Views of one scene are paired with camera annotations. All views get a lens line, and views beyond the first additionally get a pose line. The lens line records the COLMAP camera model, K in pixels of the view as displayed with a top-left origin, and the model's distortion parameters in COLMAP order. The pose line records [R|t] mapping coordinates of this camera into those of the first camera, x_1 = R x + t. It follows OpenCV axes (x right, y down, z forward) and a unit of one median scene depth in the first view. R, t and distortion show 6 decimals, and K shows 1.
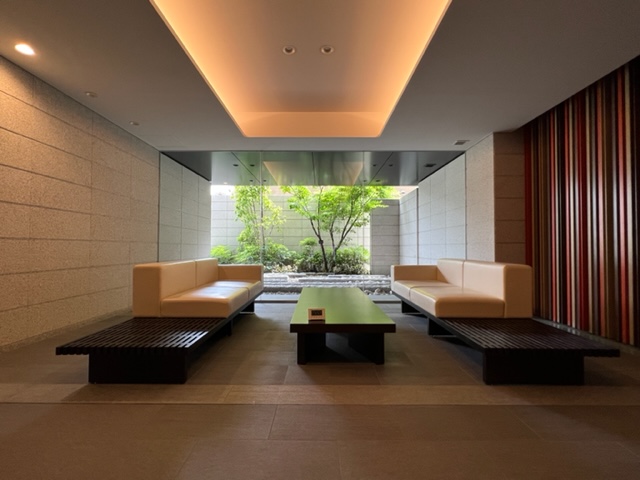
lens RADIAL K [[300.2, 0, 321.1], [0, 300.2, 240.4], [0, 0, 1]] dist [-0.003931, -0.000253]
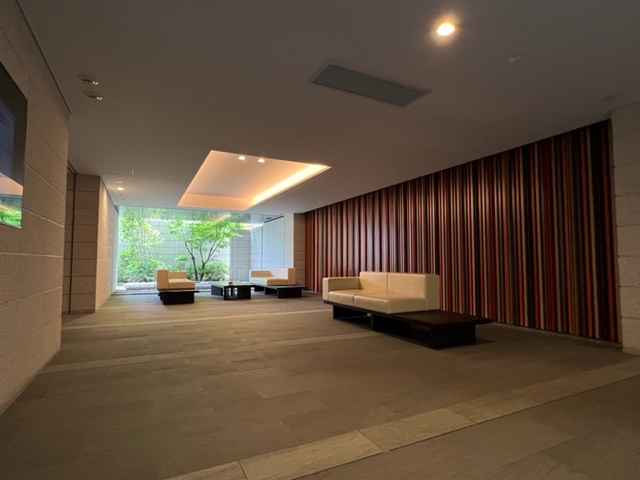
lens RADIAL K [[341.4, 0, 320.0], [0, 341.4, 240.5], [0, 0, 1]] dist [0.000378, 0.000005]
pose [[0.887589, 0.029444, 0.459694, -0.208219], [-0.010366, 0.998979, -0.043970, -0.014537], [-0.460519, 0.034262, 0.886988, -0.656103]]
